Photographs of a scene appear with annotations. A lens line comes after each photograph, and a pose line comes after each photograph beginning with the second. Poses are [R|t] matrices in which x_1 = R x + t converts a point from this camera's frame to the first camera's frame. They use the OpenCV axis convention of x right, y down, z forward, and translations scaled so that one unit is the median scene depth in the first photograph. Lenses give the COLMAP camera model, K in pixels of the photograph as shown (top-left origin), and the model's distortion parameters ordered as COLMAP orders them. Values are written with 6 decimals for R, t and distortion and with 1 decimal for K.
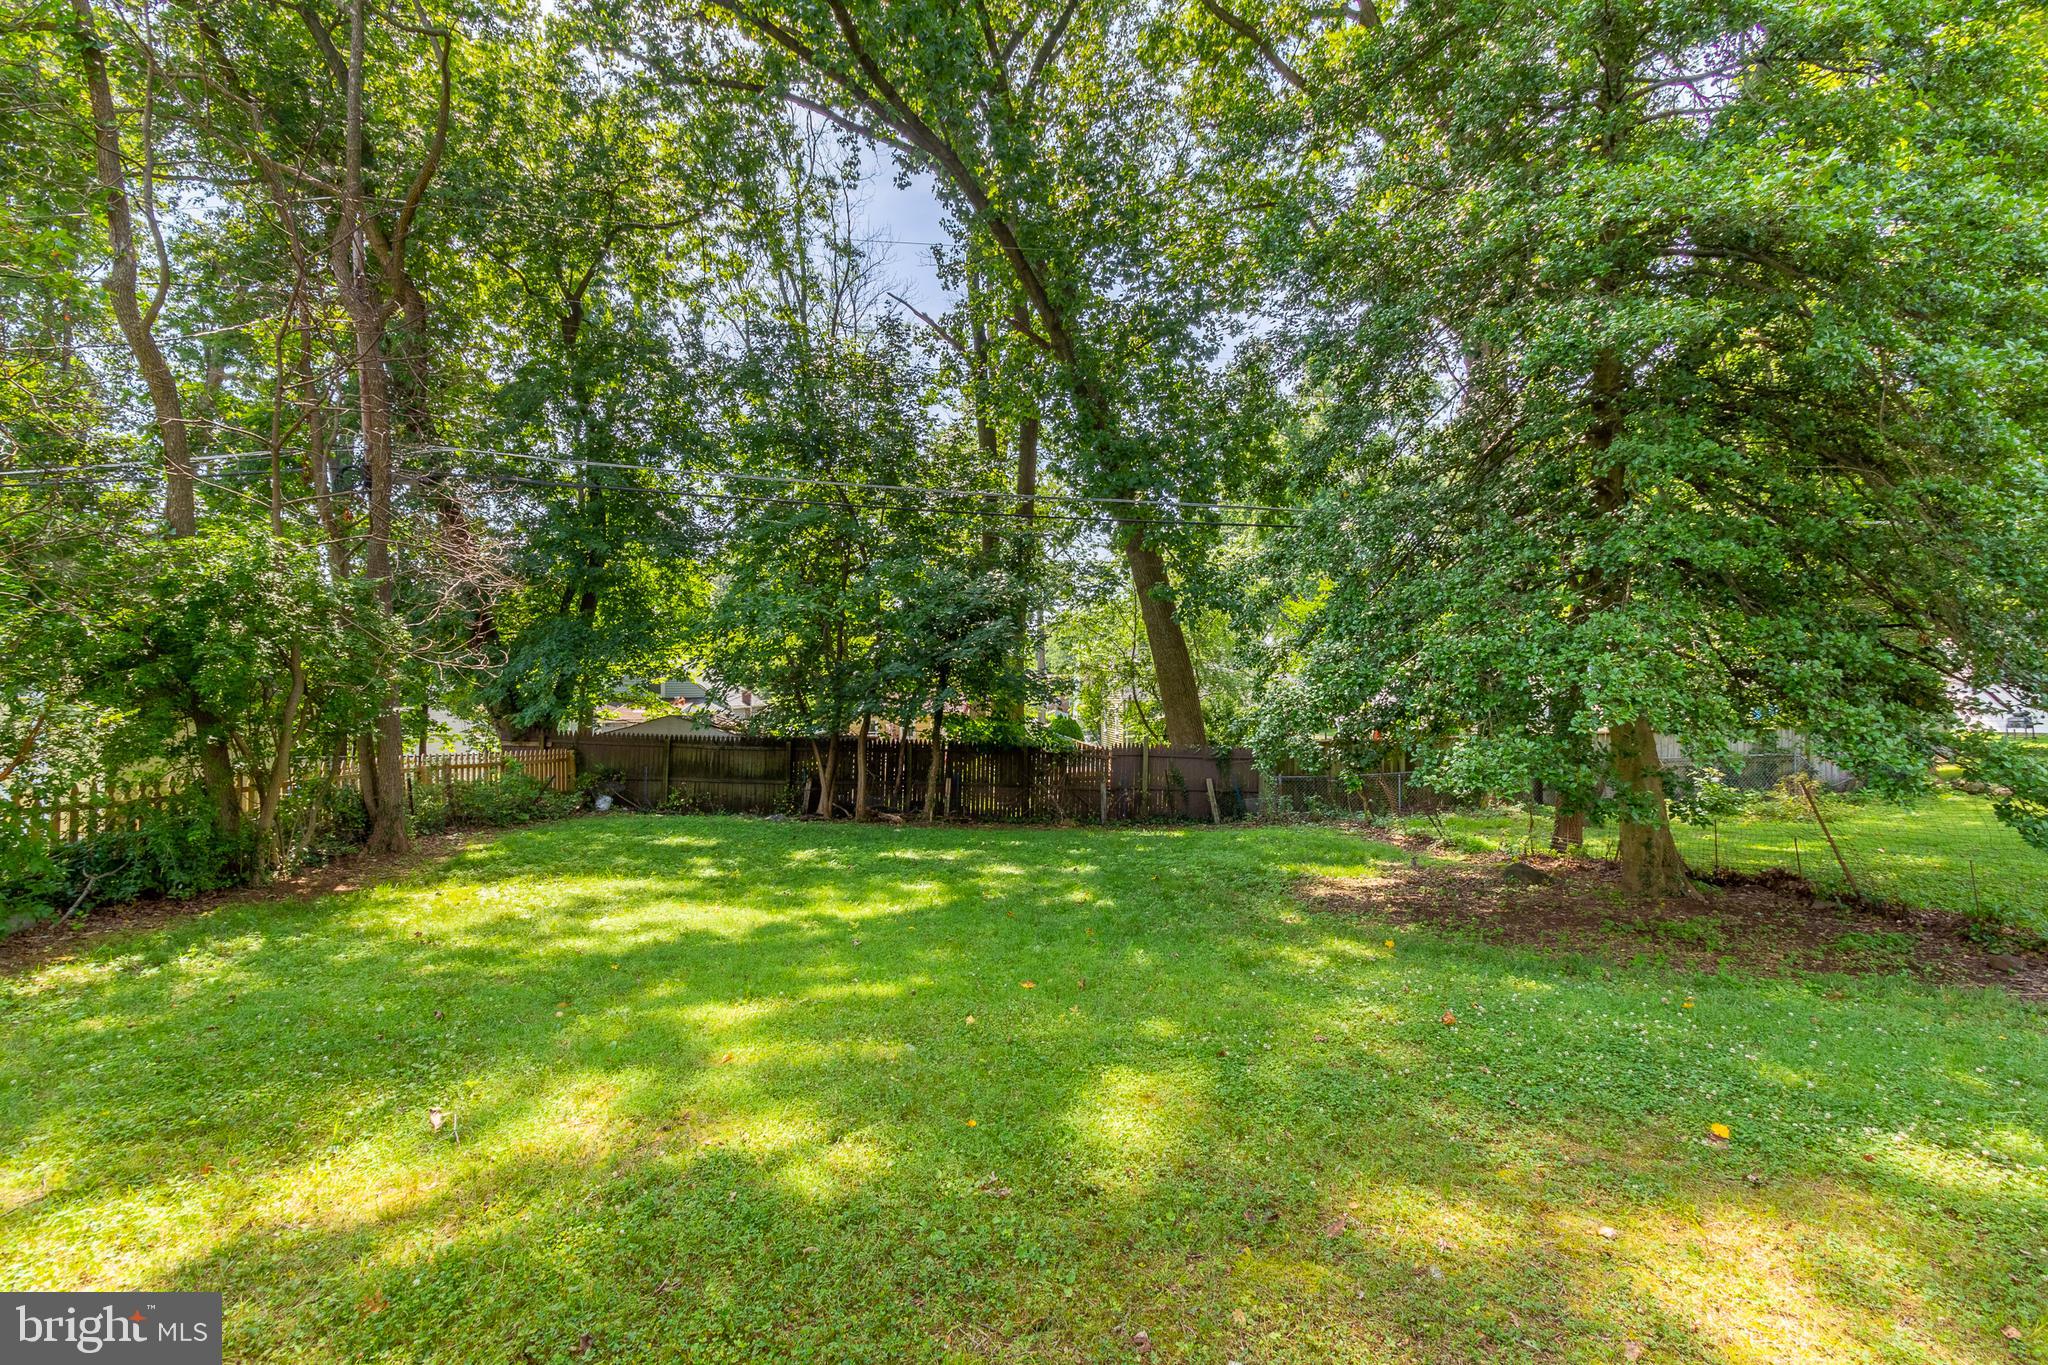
lens RADIAL K [[951.7, 0, 1021.0], [0, 951.7, 682.0], [0, 0, 1]] dist [0.000239, 0.000001]
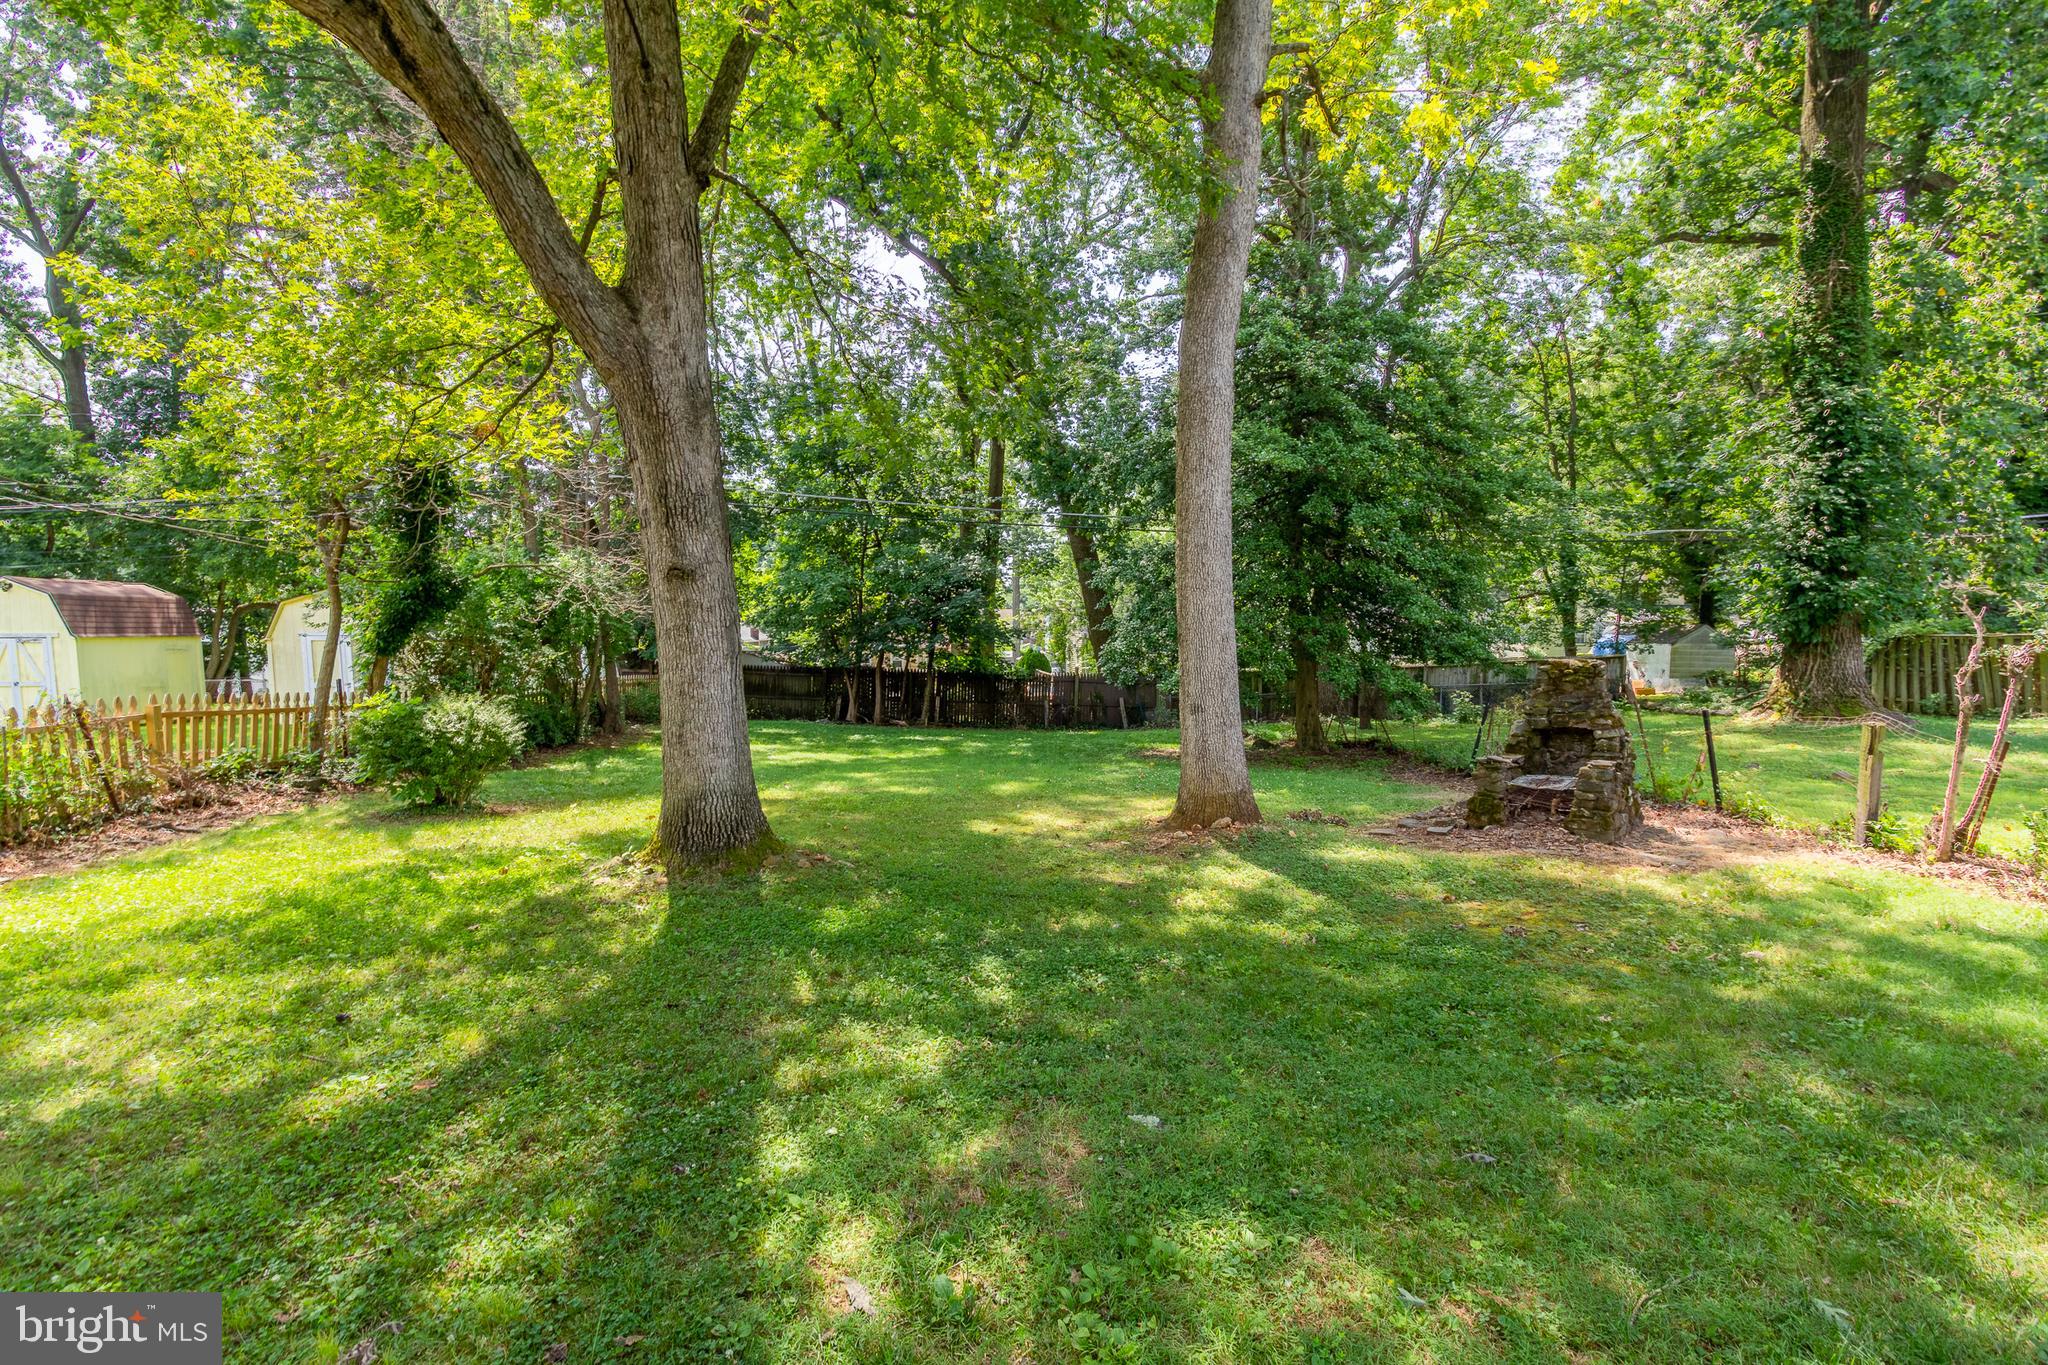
lens RADIAL K [[951.7, 0, 1029.1], [0, 951.7, 676.3], [0, 0, 1]] dist [0.000239, 0.000001]
pose [[0.999472, 0.004740, 0.032134, 0.013689], [-0.006829, 0.997848, 0.065213, -0.022755], [-0.031756, -0.065398, 0.997354, -0.425408]]
